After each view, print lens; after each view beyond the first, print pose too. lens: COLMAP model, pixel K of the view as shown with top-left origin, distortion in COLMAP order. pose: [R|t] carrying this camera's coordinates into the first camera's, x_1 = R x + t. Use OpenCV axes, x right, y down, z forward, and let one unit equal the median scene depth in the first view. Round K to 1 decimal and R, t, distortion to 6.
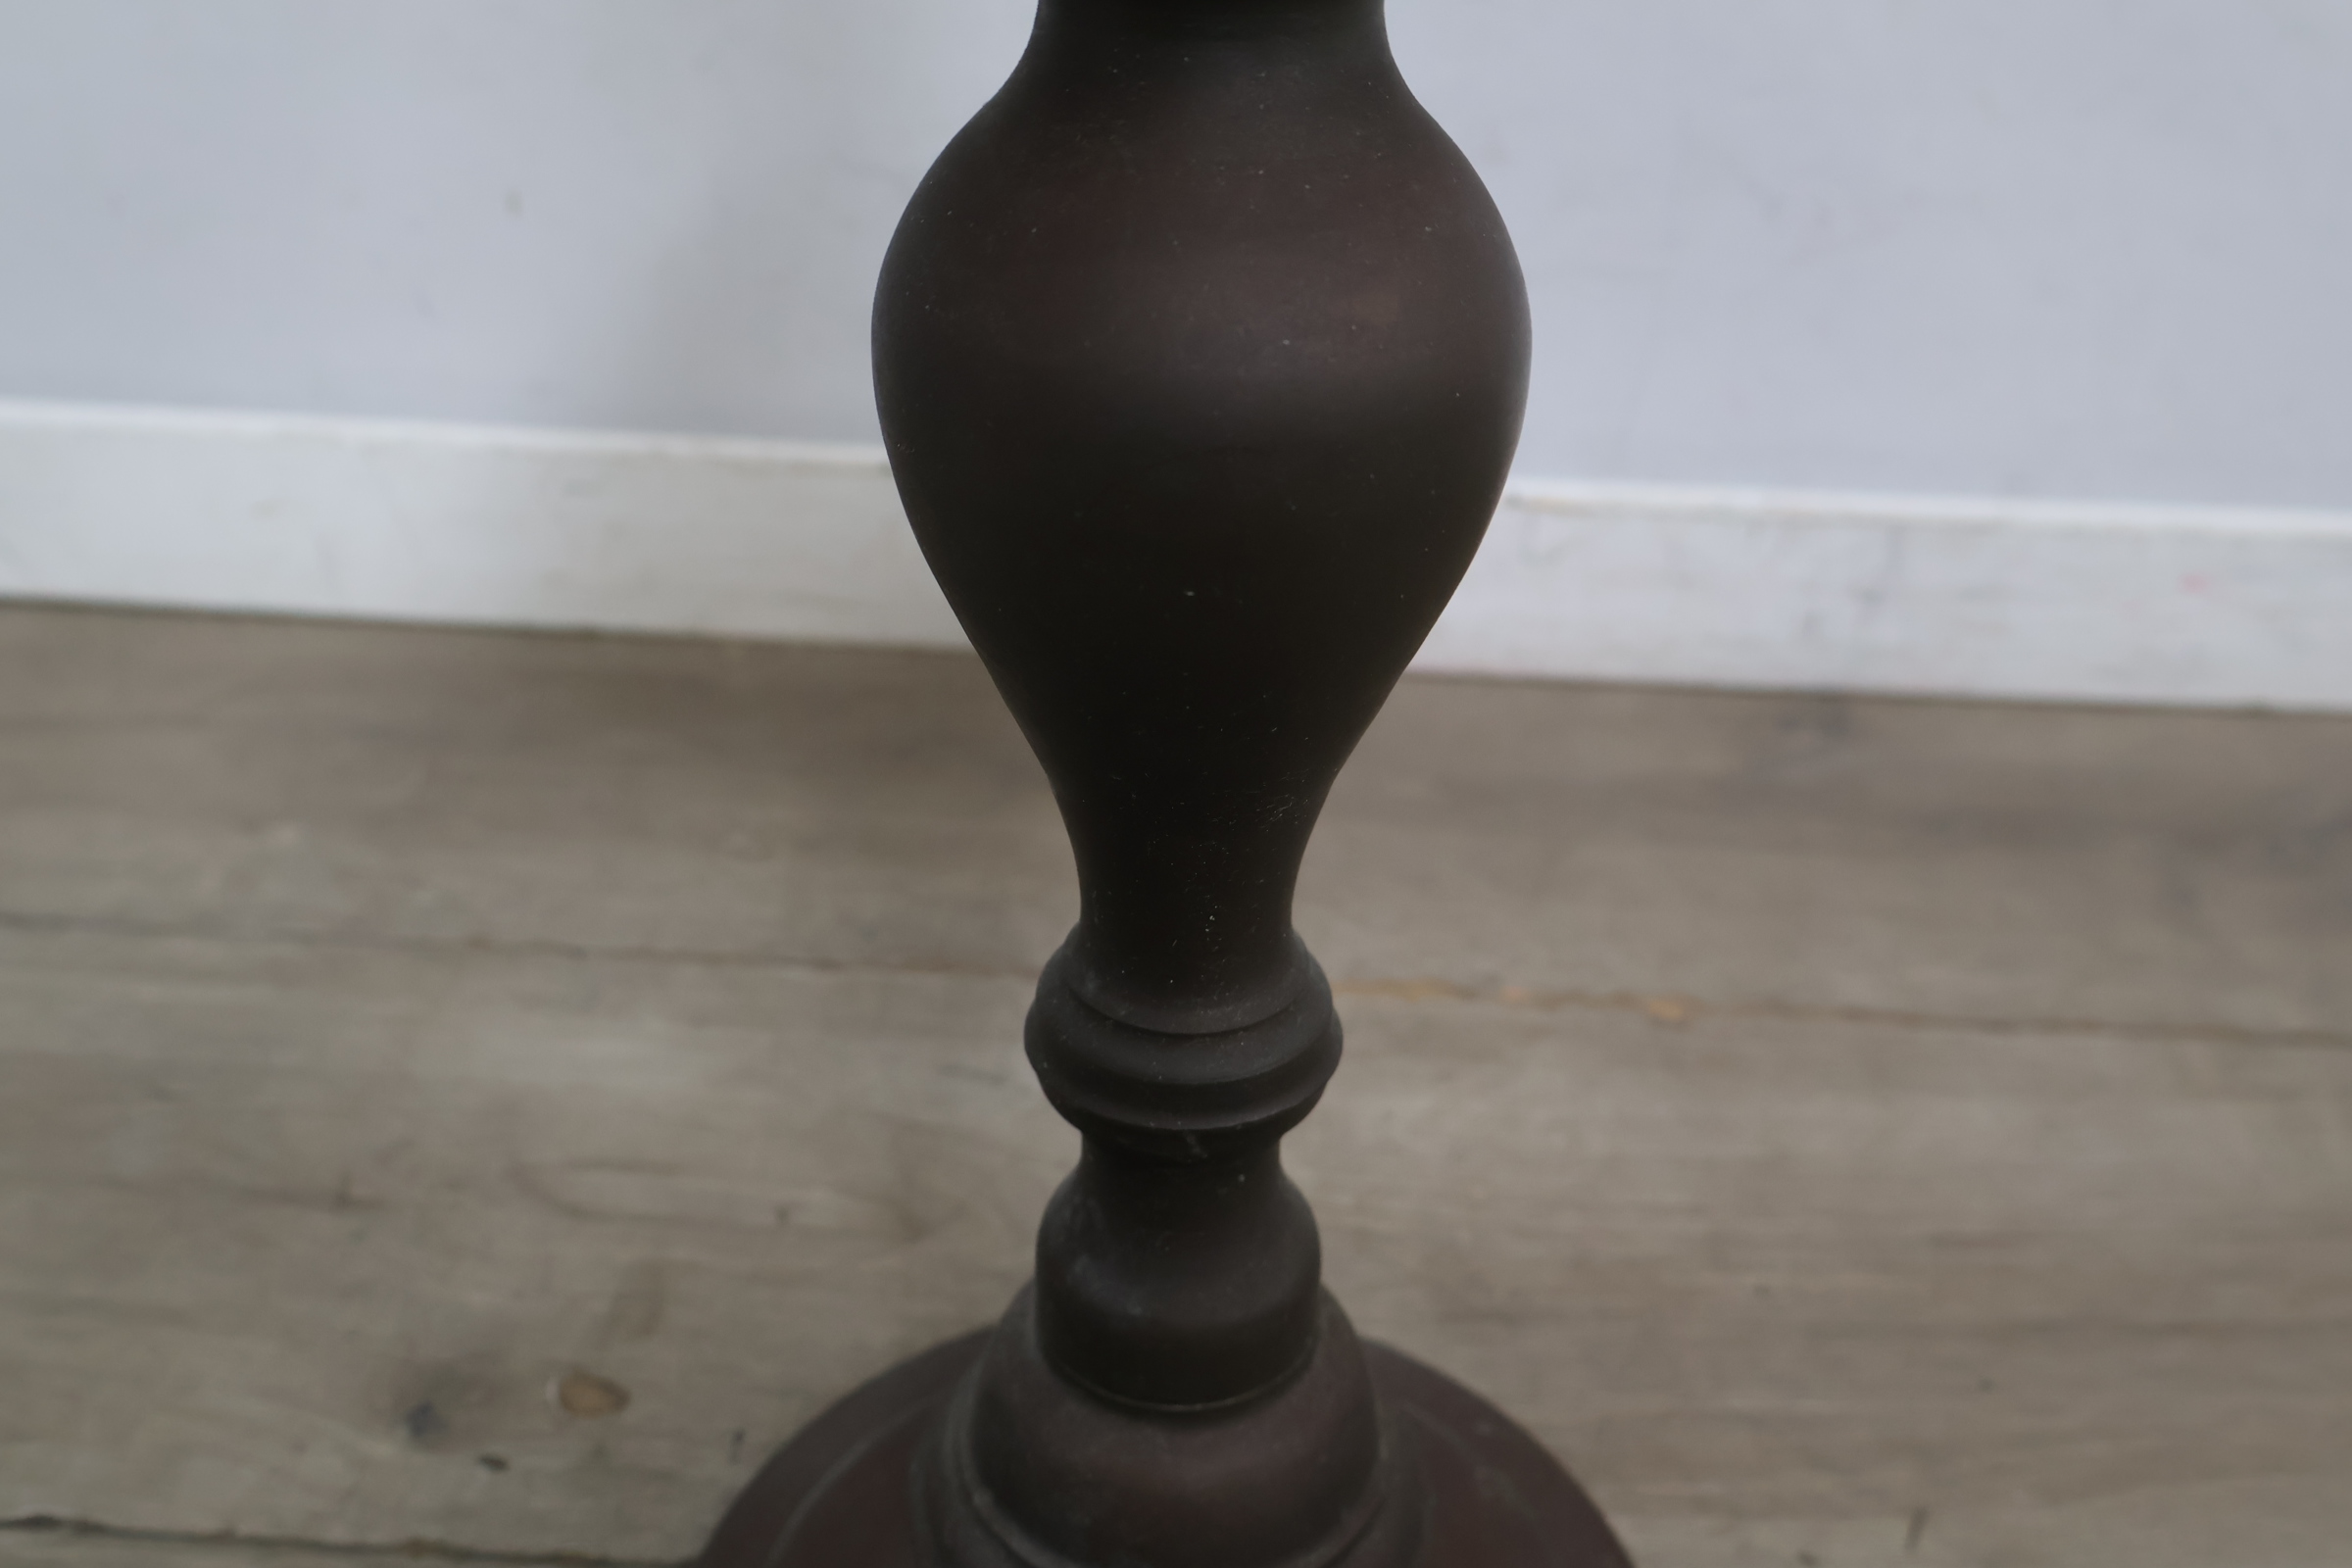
lens RADIAL K [[2237.3, 0, 1170.2], [0, 2237.3, 774.5], [0, 0, 1]] dist [0.022594, 0.000000]
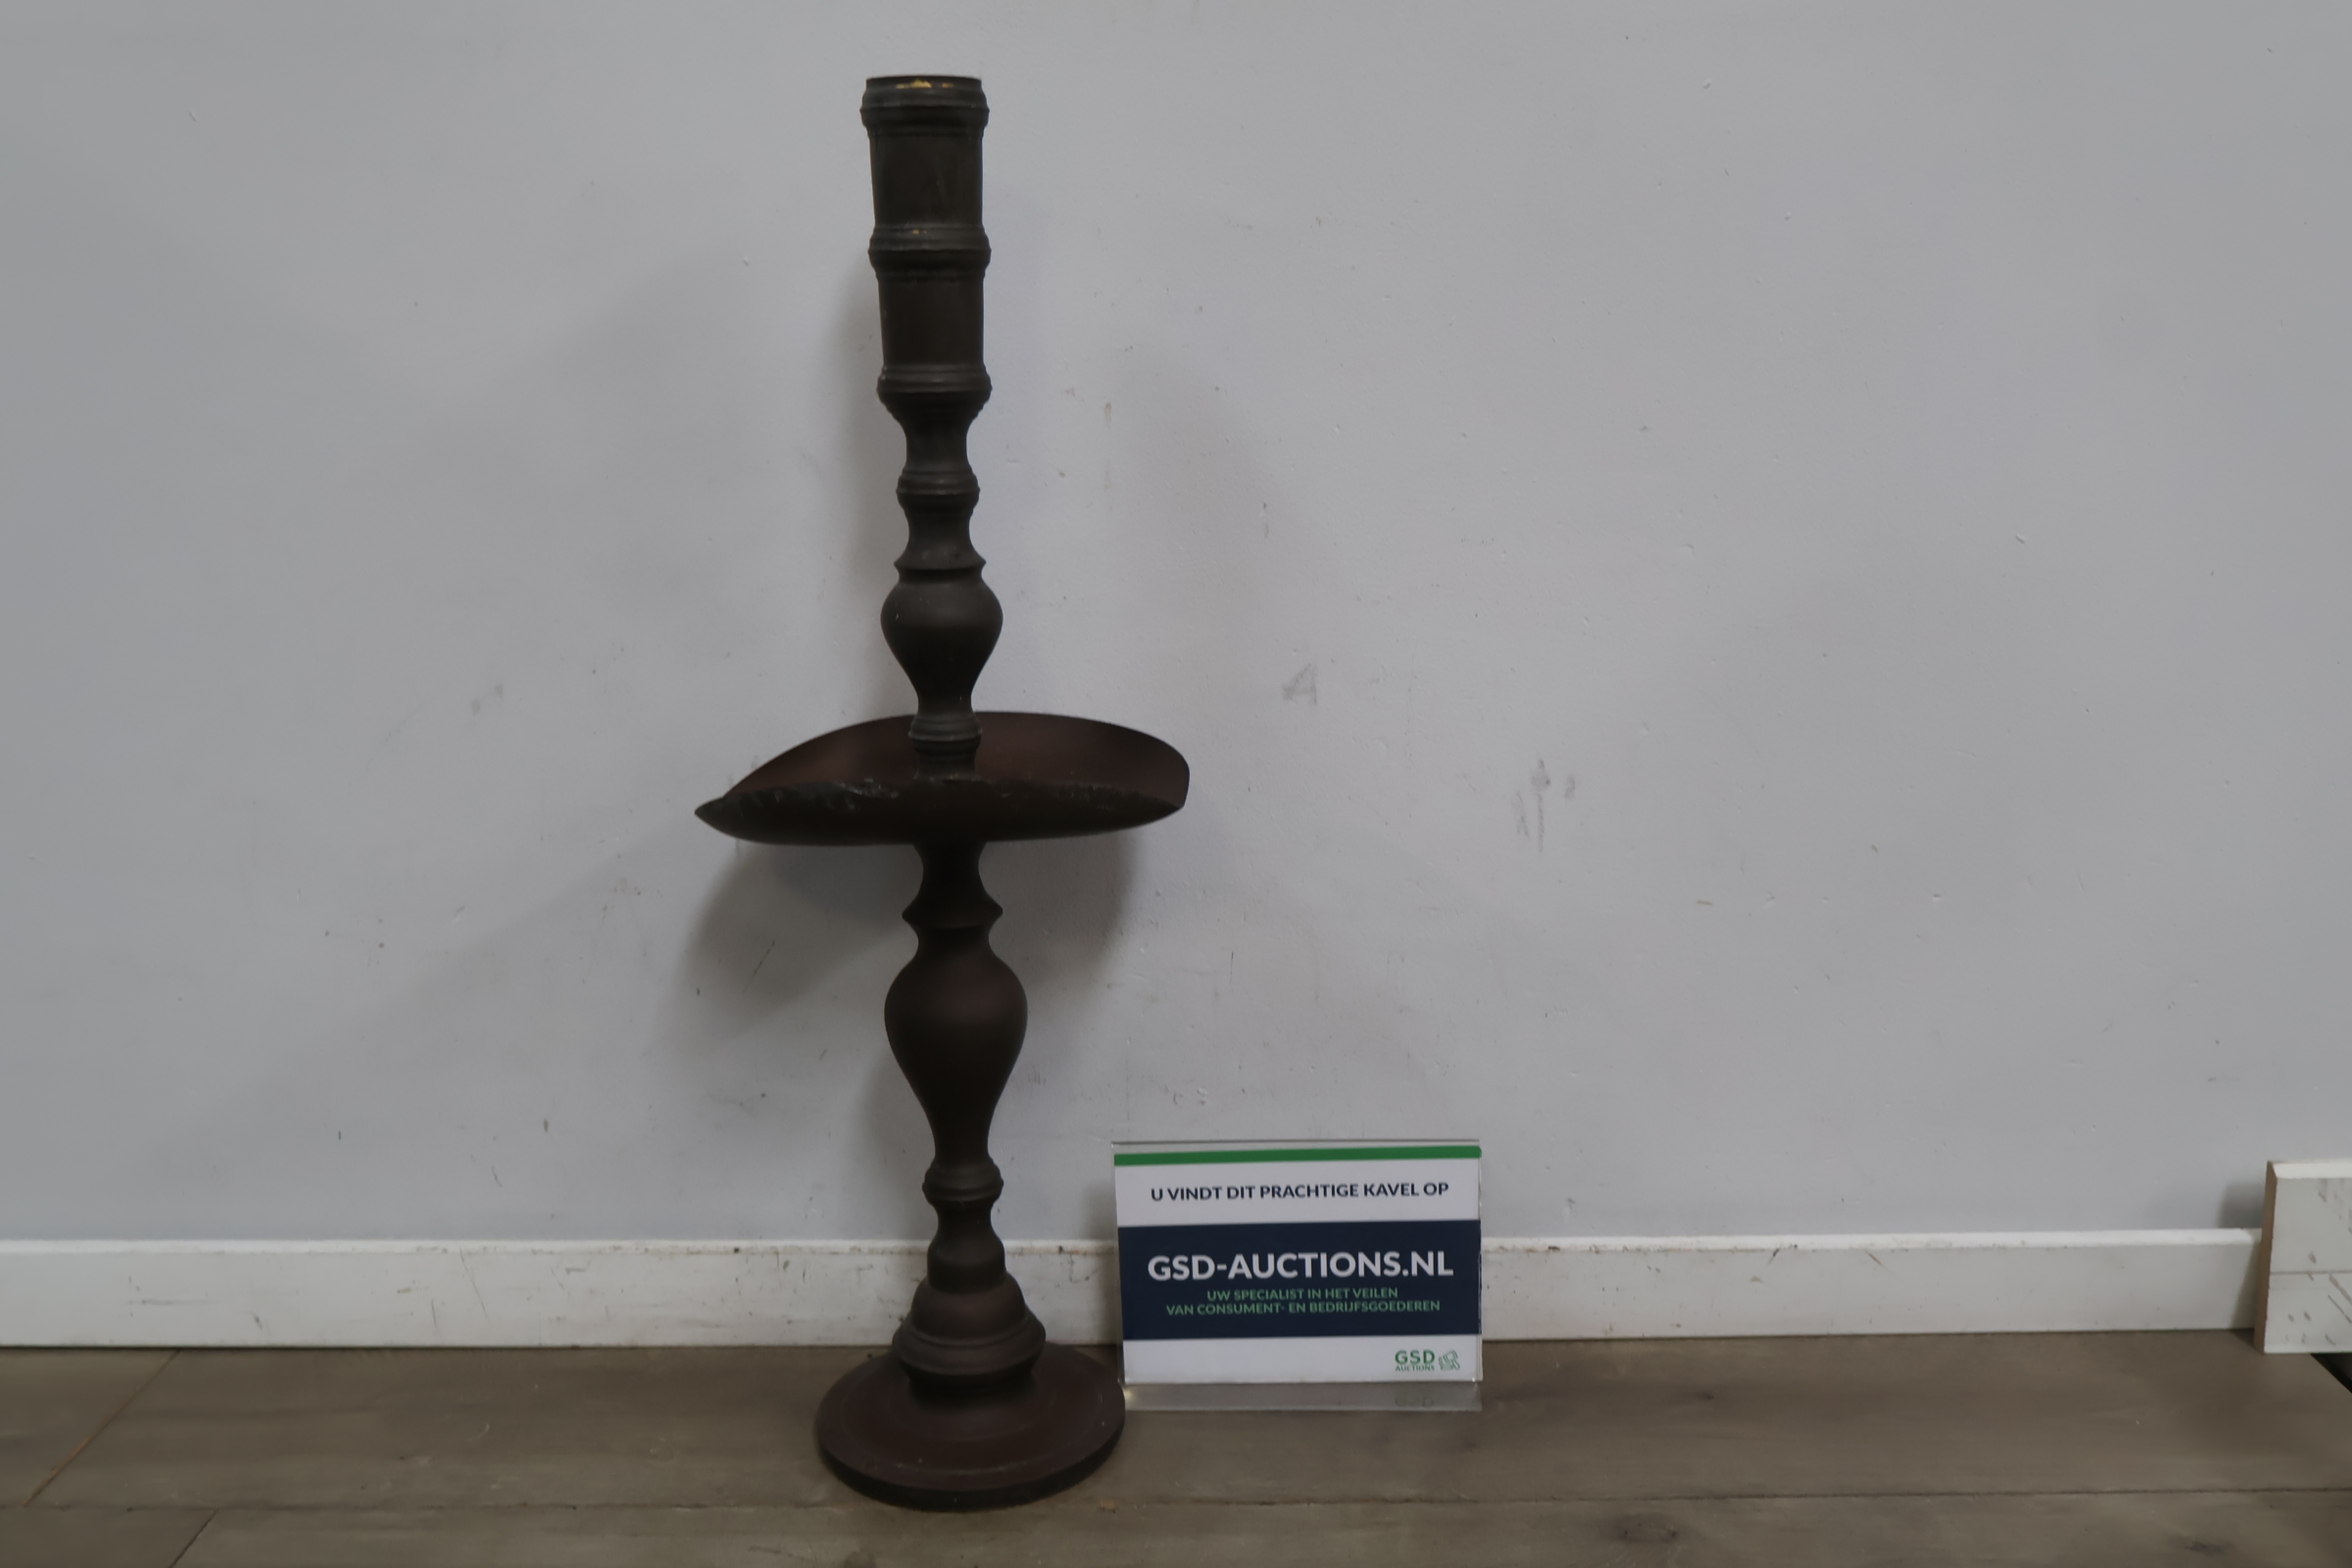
lens RADIAL K [[2237.3, 0, 1162.9], [0, 2237.3, 782.8], [0, 0, 1]] dist [0.022594, 0.000000]
pose [[0.998459, -0.043866, 0.033994, 0.263258], [0.052188, 0.950499, -0.306312, 0.124128], [-0.018874, 0.307614, 0.951324, -1.325607]]
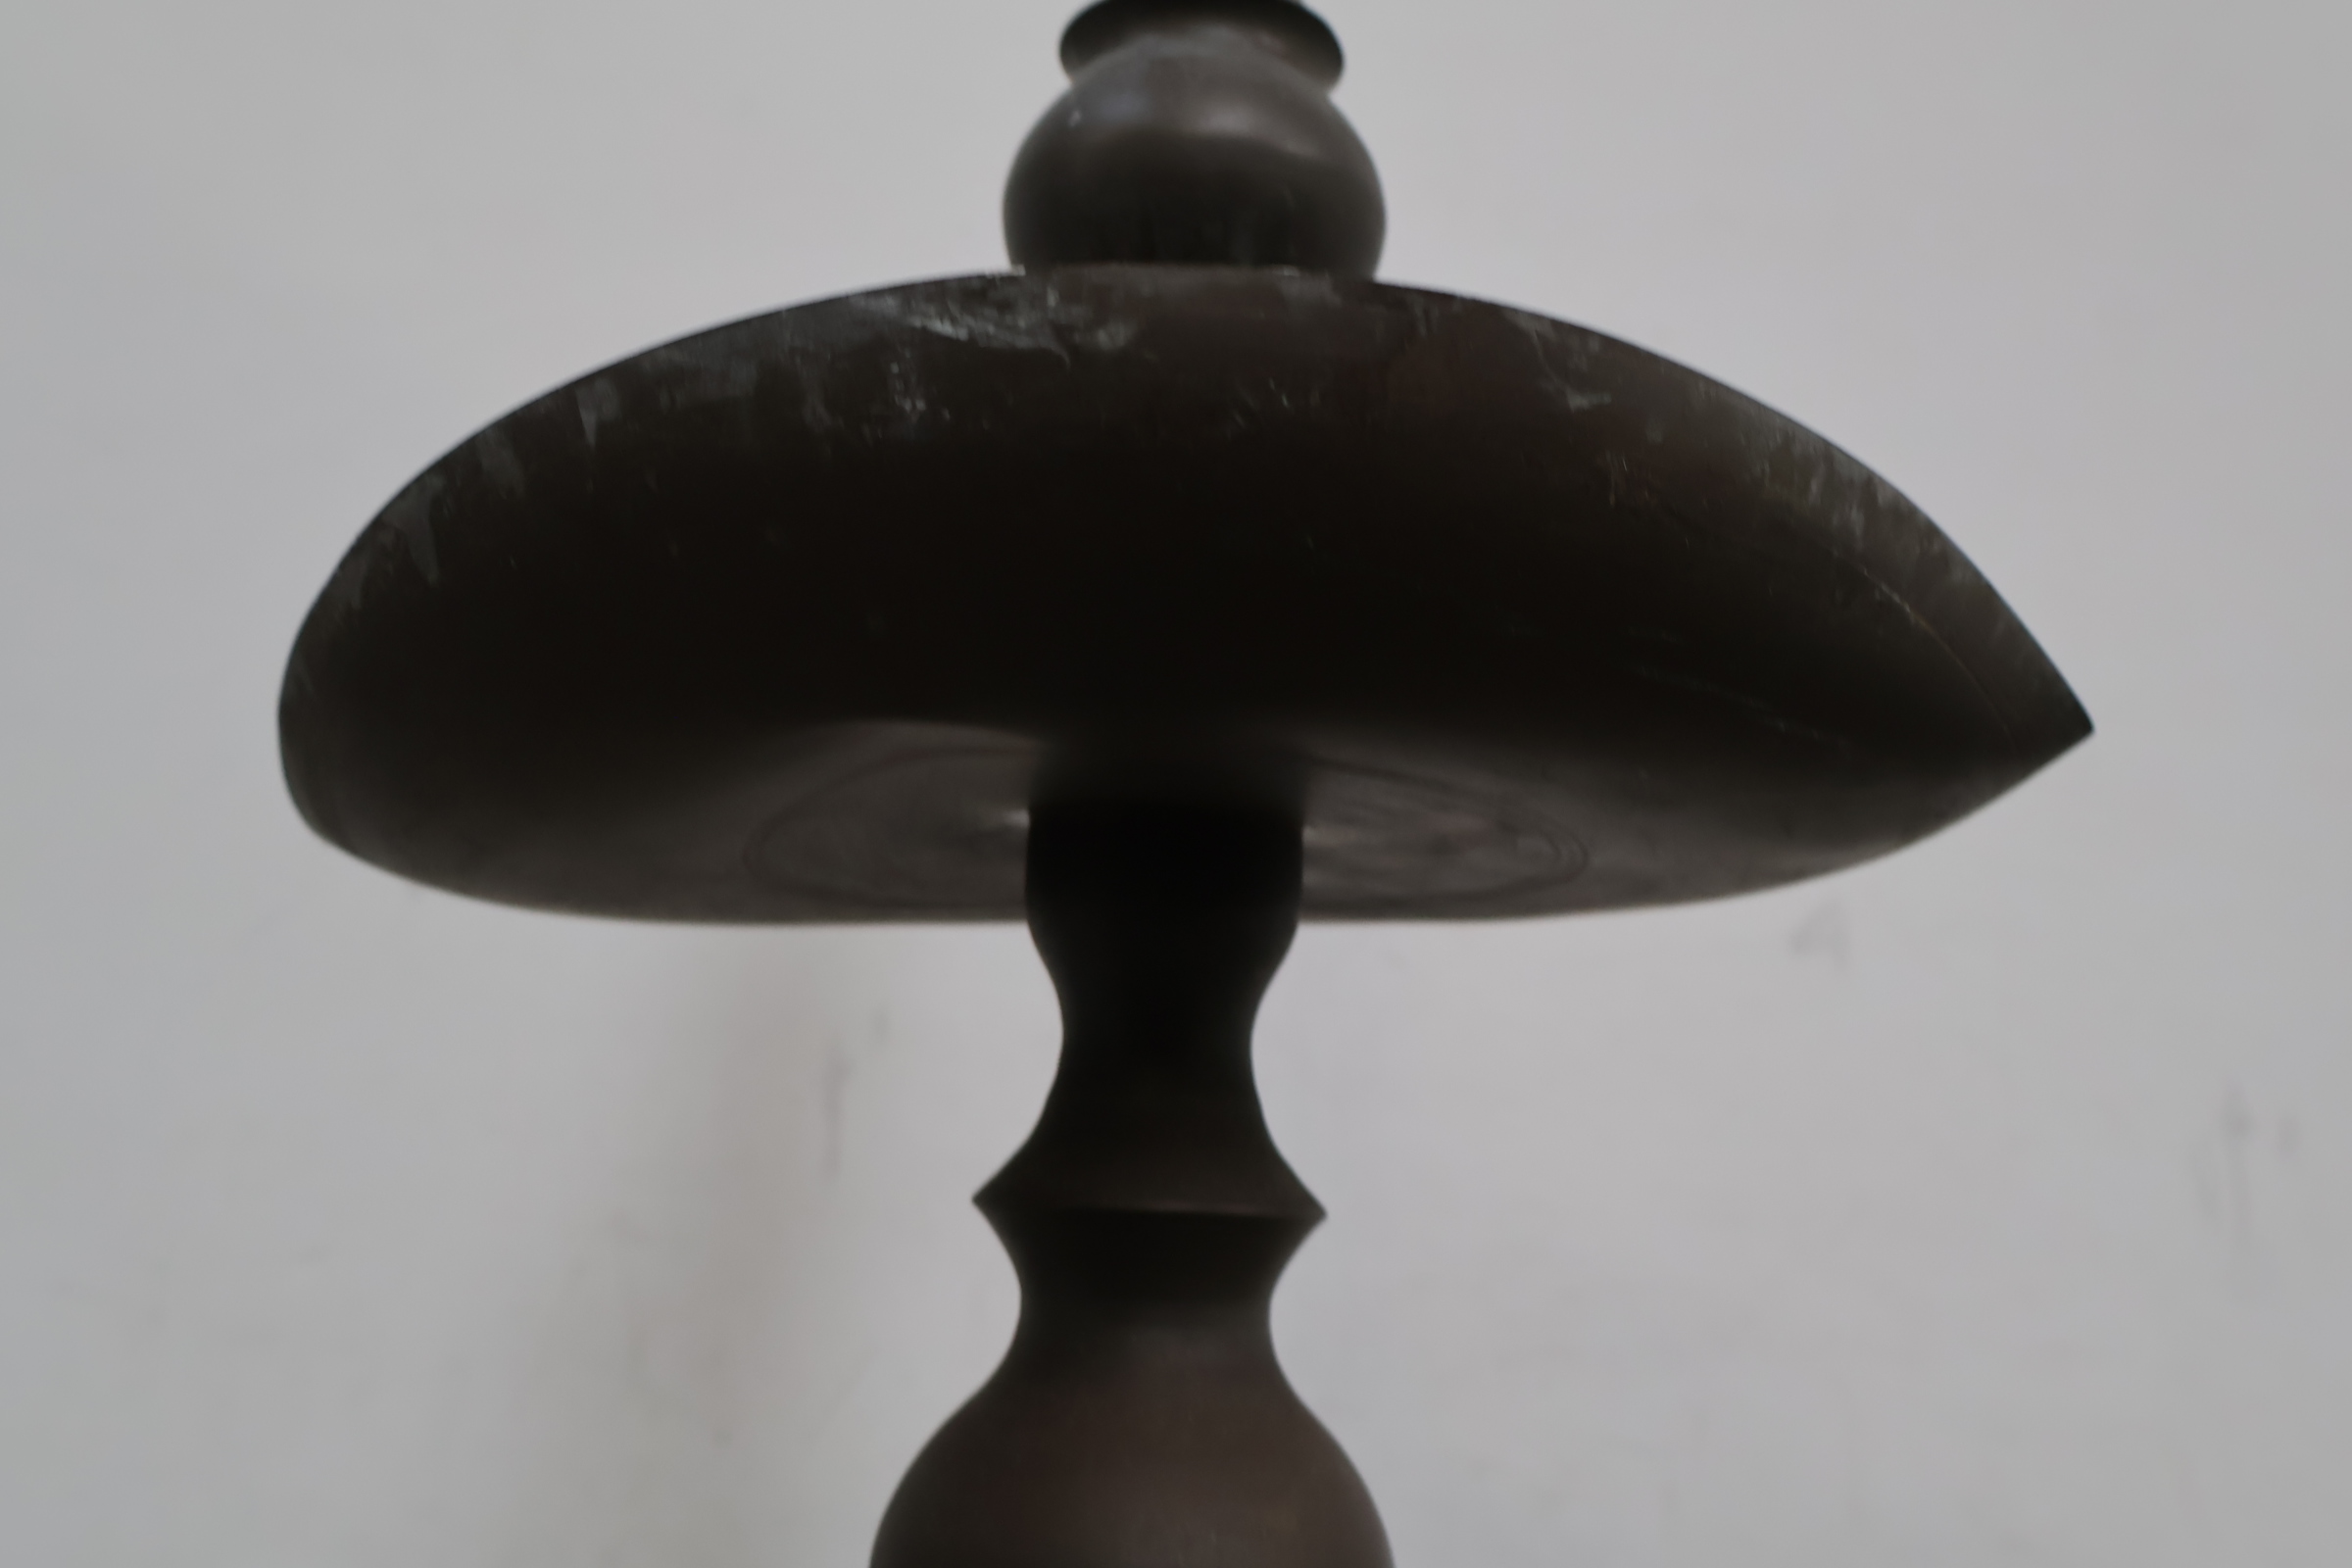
lens RADIAL K [[2237.3, 0, 1174.9], [0, 2237.3, 783.8], [0, 0, 1]] dist [0.022594, 0.000000]
pose [[0.994367, 0.037824, 0.099008, 0.051255], [0.036515, 0.754706, -0.655046, -0.135800], [-0.099498, 0.654972, 0.749074, 0.387419]]
